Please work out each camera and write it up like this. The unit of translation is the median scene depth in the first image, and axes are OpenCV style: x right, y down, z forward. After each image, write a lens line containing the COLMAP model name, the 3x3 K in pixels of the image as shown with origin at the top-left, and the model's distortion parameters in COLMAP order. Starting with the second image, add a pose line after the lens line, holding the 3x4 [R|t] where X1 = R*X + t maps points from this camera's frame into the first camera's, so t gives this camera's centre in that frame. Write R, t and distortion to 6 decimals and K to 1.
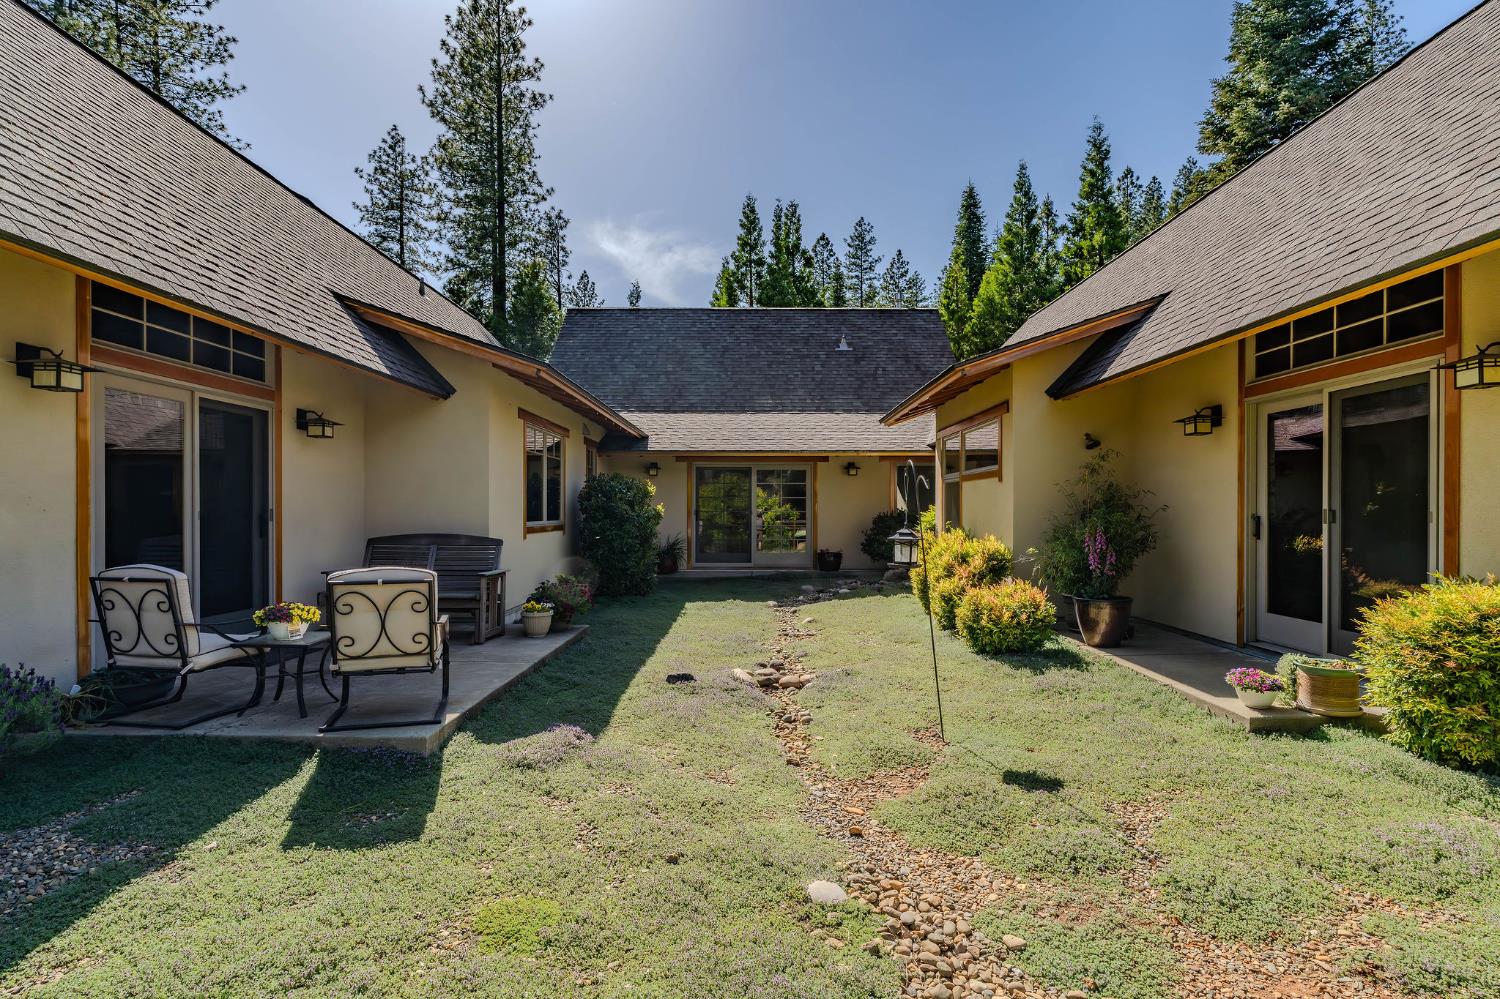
lens RADIAL K [[720.4, 0, 750.0], [0, 720.4, 499.5], [0, 0, 1]] dist [-0.002324, 0.000090]
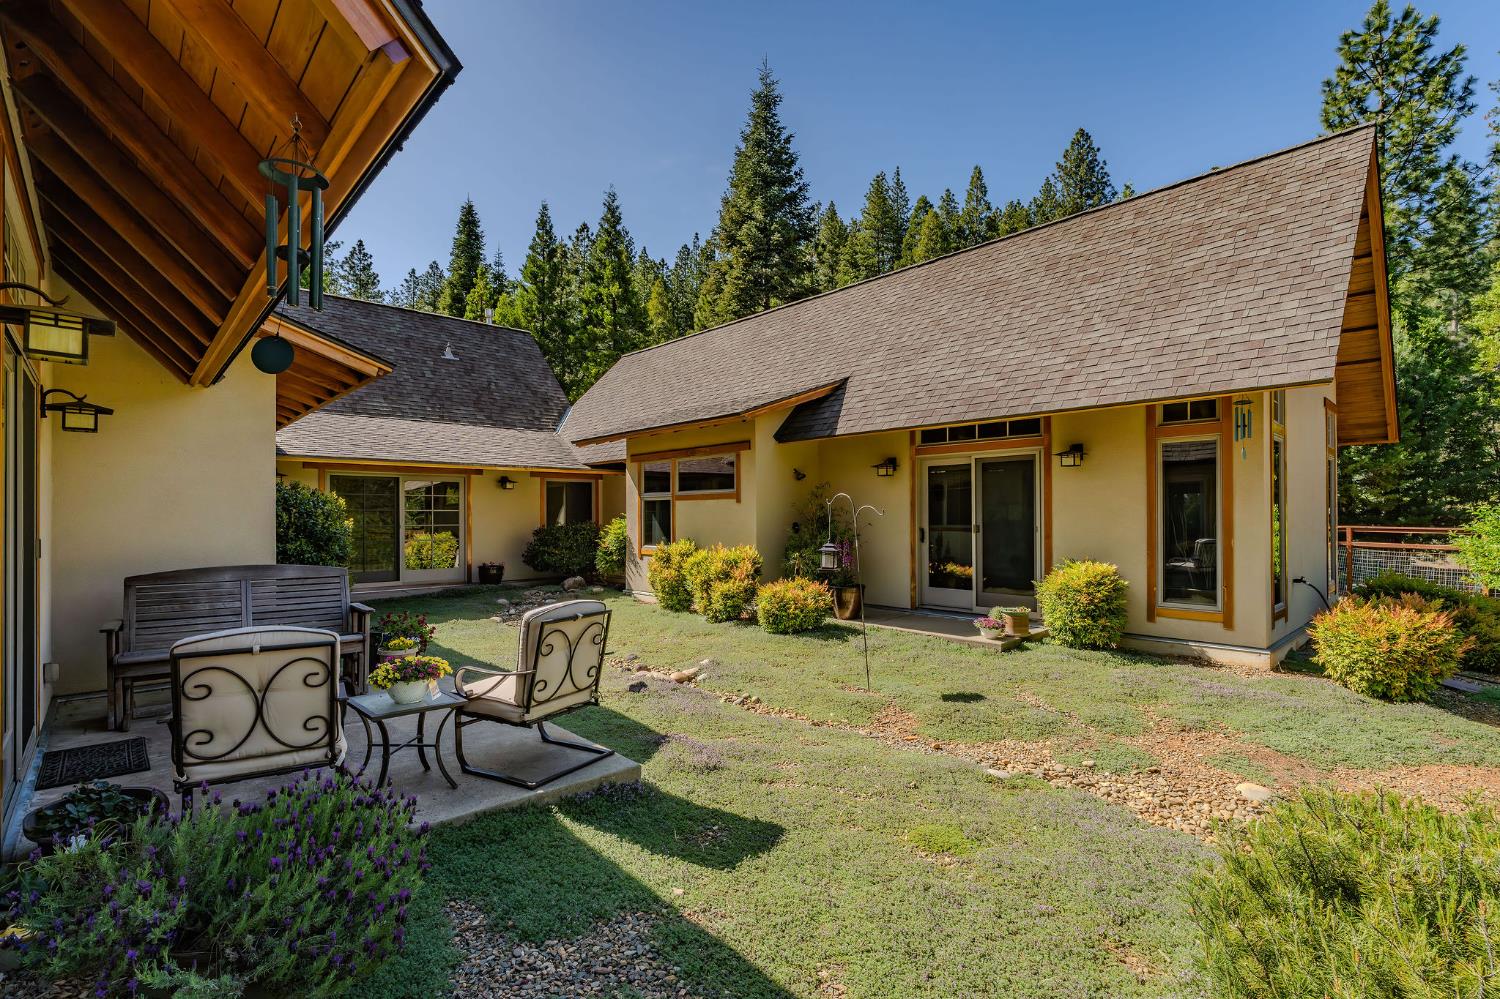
lens RADIAL K [[685.7, 0, 750.0], [0, 685.7, 499.5], [0, 0, 1]] dist [-0.004215, -0.000236]
pose [[0.736297, 0.013417, 0.676525, -0.271562], [-0.006108, 0.999894, -0.013182, -0.008322], [-0.676631, 0.005573, 0.736301, 0.050514]]
